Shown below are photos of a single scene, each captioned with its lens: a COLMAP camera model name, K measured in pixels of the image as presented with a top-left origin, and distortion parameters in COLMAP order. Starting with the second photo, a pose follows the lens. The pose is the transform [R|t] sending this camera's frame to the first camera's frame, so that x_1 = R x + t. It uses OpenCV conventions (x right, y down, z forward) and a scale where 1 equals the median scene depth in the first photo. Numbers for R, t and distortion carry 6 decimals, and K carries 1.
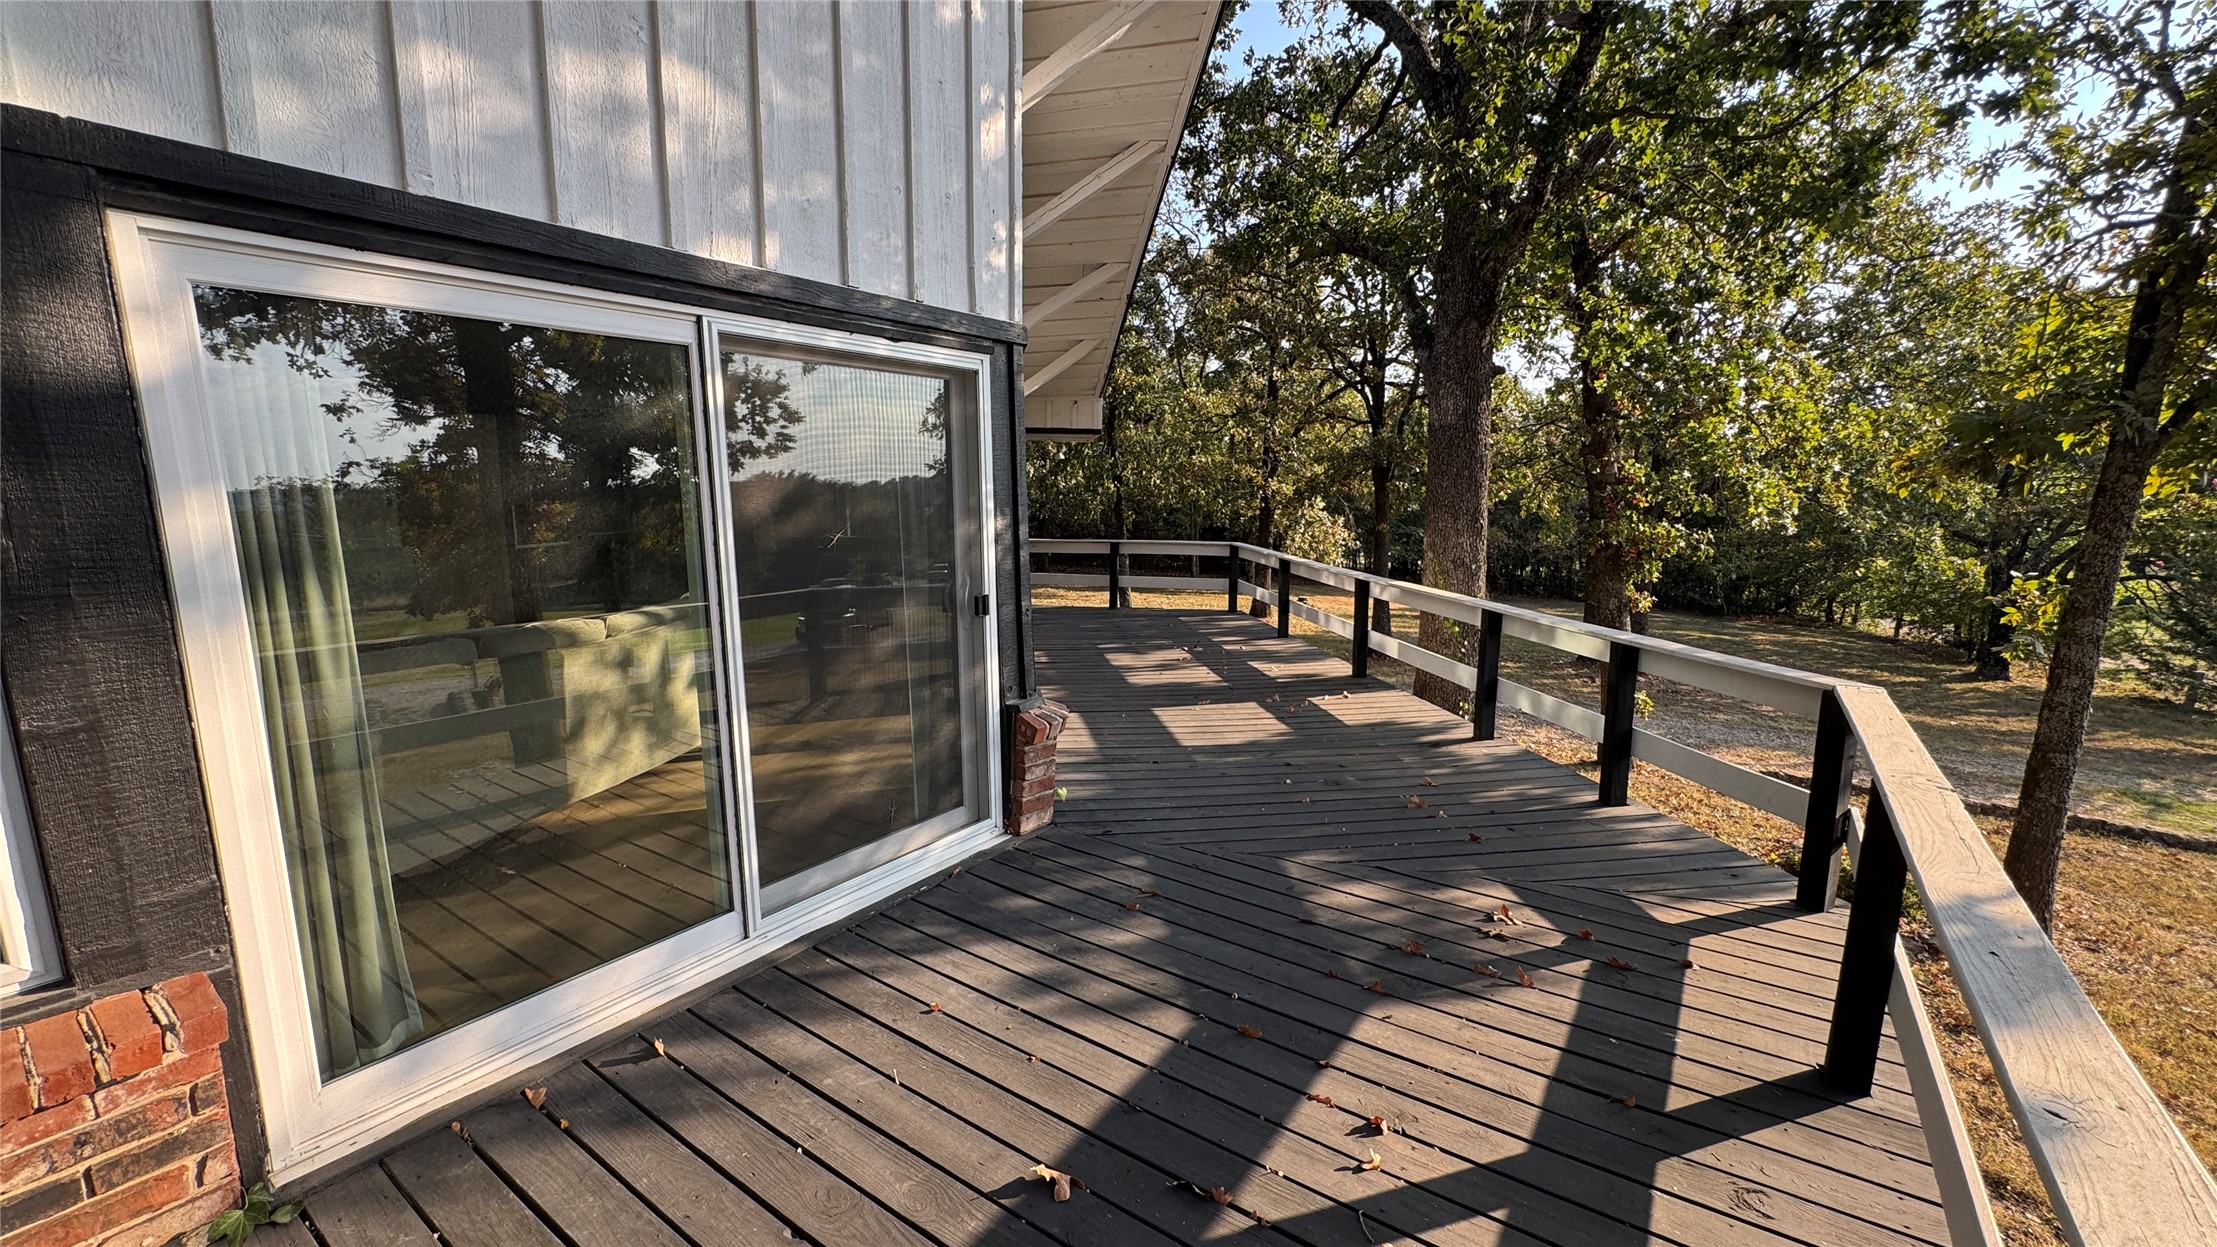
lens RADIAL K [[887.5, 0, 1112.1], [0, 887.5, 631.7], [0, 0, 1]] dist [-0.003277, 0.000887]
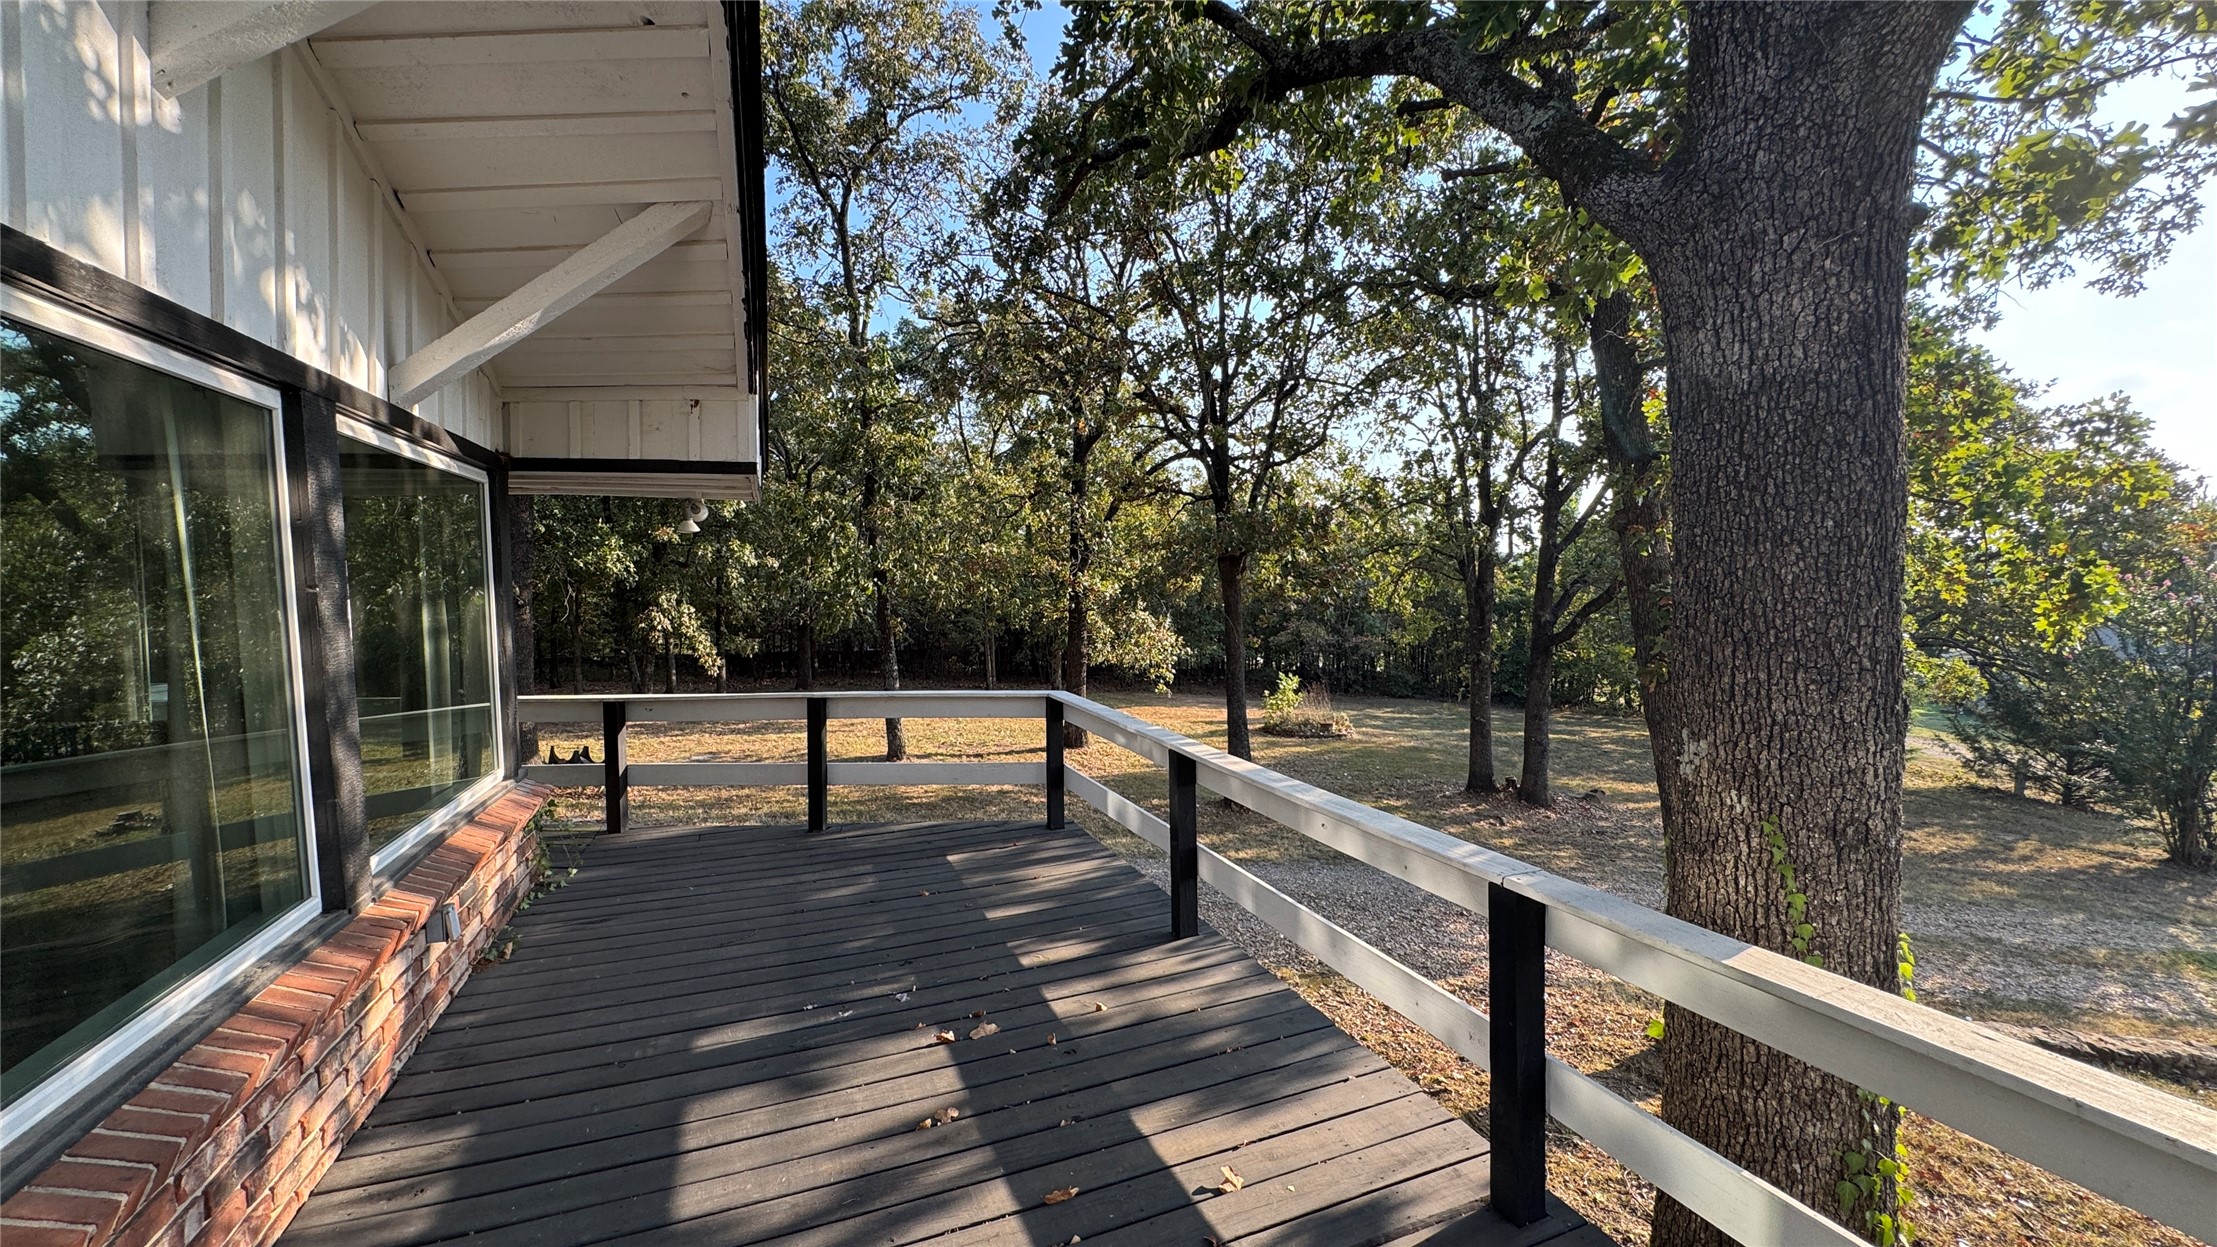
lens RADIAL K [[887.5, 0, 1102.5], [0, 887.5, 616.4], [0, 0, 1]] dist [-0.003277, 0.000887]
pose [[0.976766, -0.019601, 0.213412, 0.027008], [0.045861, 0.991858, -0.118802, -0.037841], [-0.209346, 0.125829, 0.969712, 0.227879]]
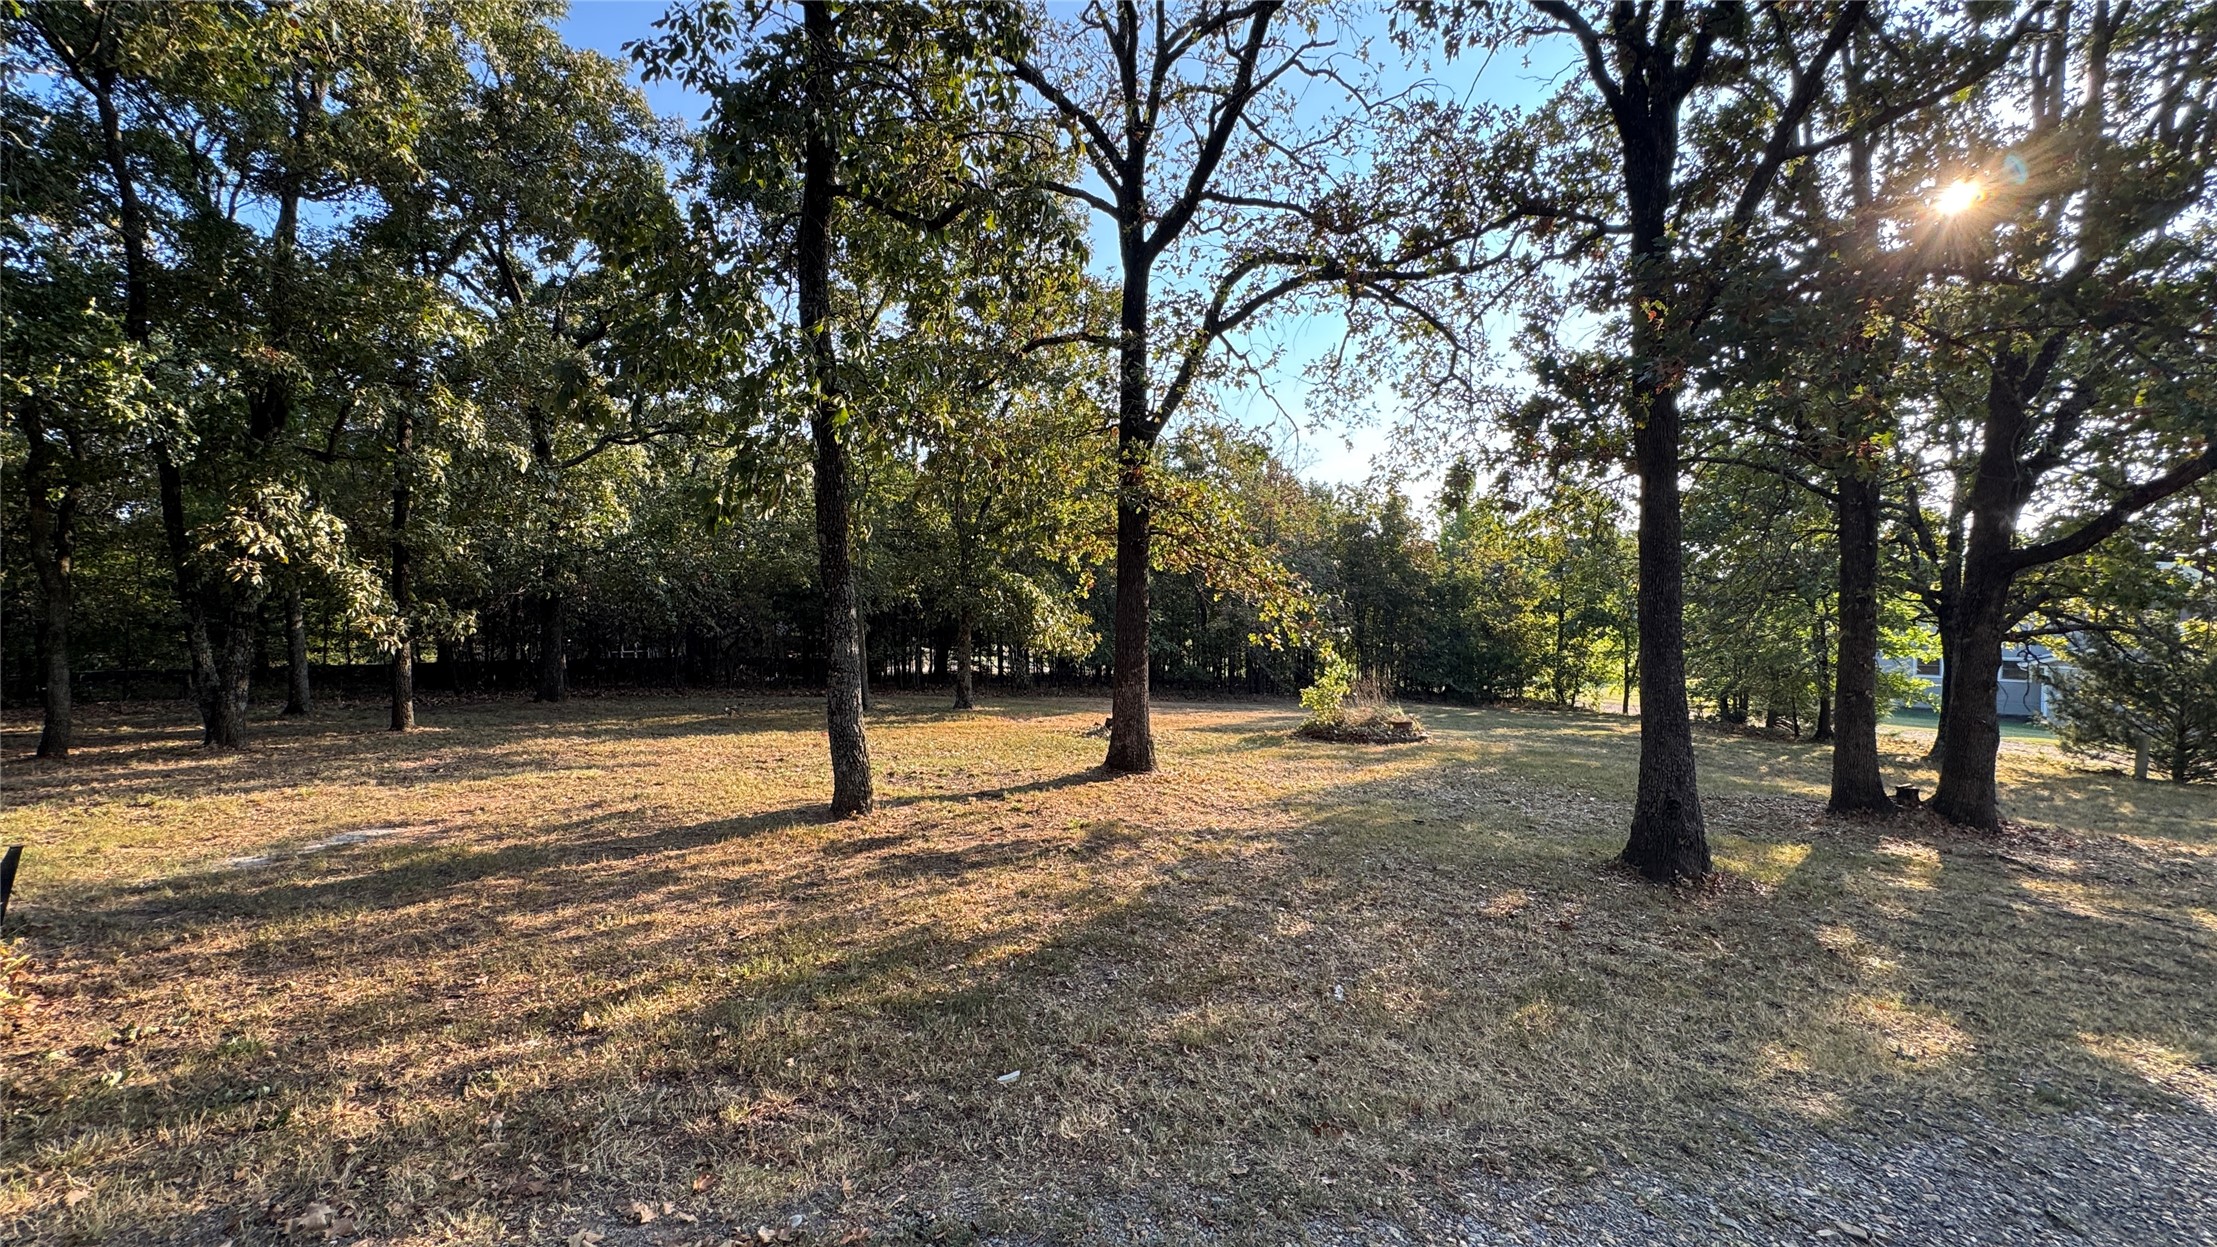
lens RADIAL K [[887.5, 0, 1119.2], [0, 887.5, 621.6], [0, 0, 1]] dist [-0.003277, 0.000887]
pose [[0.879479, -0.012041, 0.475786, -0.054049], [0.074834, 0.990744, -0.113256, -0.041582], [-0.470018, 0.135212, 0.872239, 0.616240]]
